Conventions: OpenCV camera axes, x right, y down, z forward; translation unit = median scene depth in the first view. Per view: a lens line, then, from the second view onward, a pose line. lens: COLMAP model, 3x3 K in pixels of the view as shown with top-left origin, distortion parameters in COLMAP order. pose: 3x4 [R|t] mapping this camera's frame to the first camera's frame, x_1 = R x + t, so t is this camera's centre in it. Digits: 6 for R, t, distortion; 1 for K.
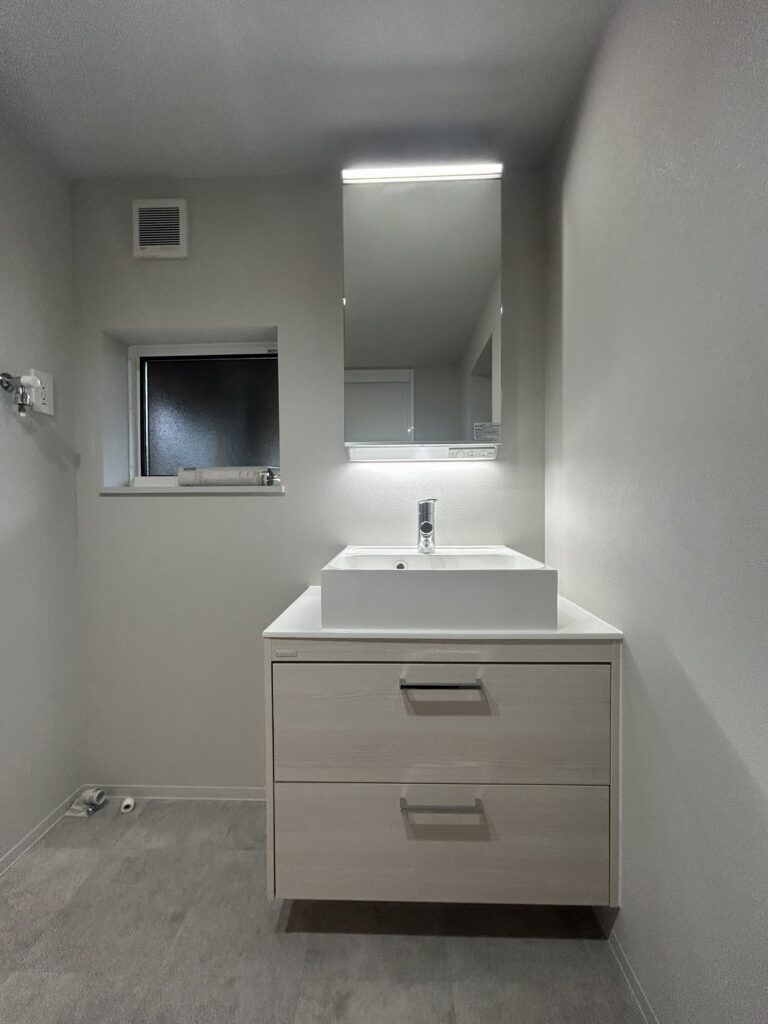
lens RADIAL K [[409.7, 0, 384.2], [0, 409.7, 507.8], [0, 0, 1]] dist [-0.000980, -0.000538]
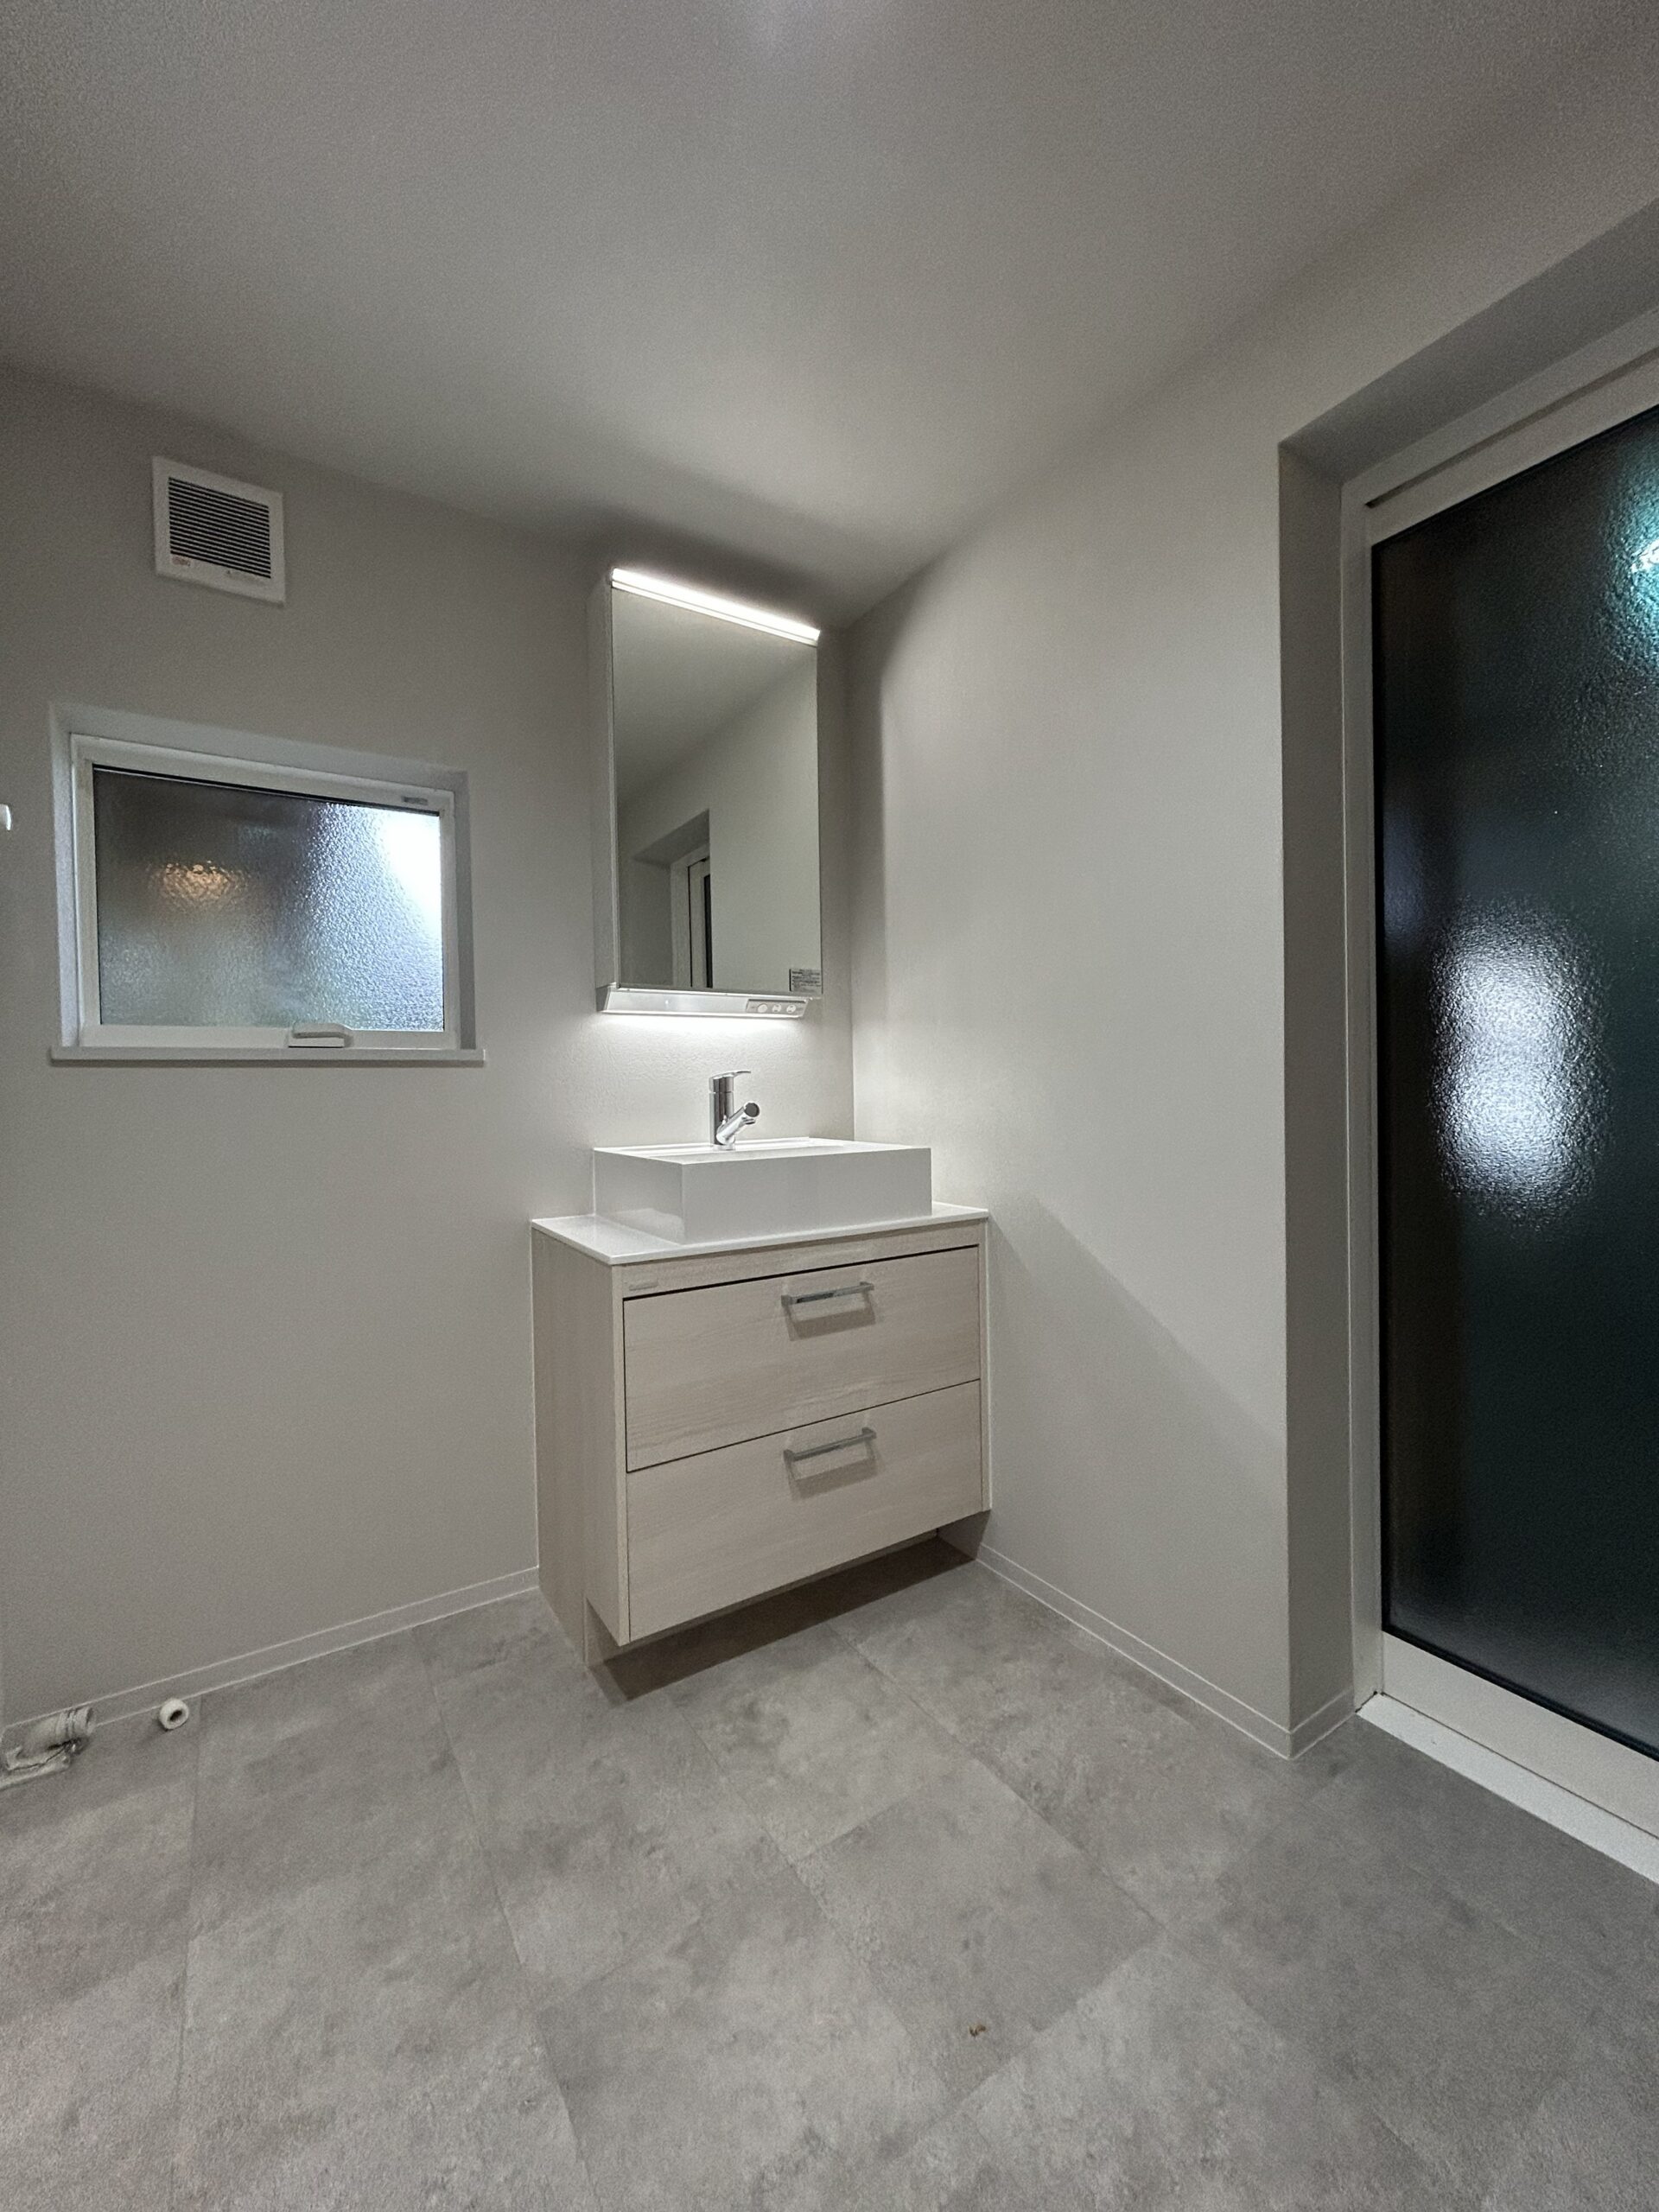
lens RADIAL K [[884.9, 0, 830.0], [0, 884.9, 1097.0], [0, 0, 1]] dist [-0.000980, -0.000538]
pose [[0.819973, -0.014419, 0.572221, -0.710427], [0.022172, 0.999733, -0.006581, 0.040674], [-0.571973, 0.018084, 0.820073, -0.376908]]
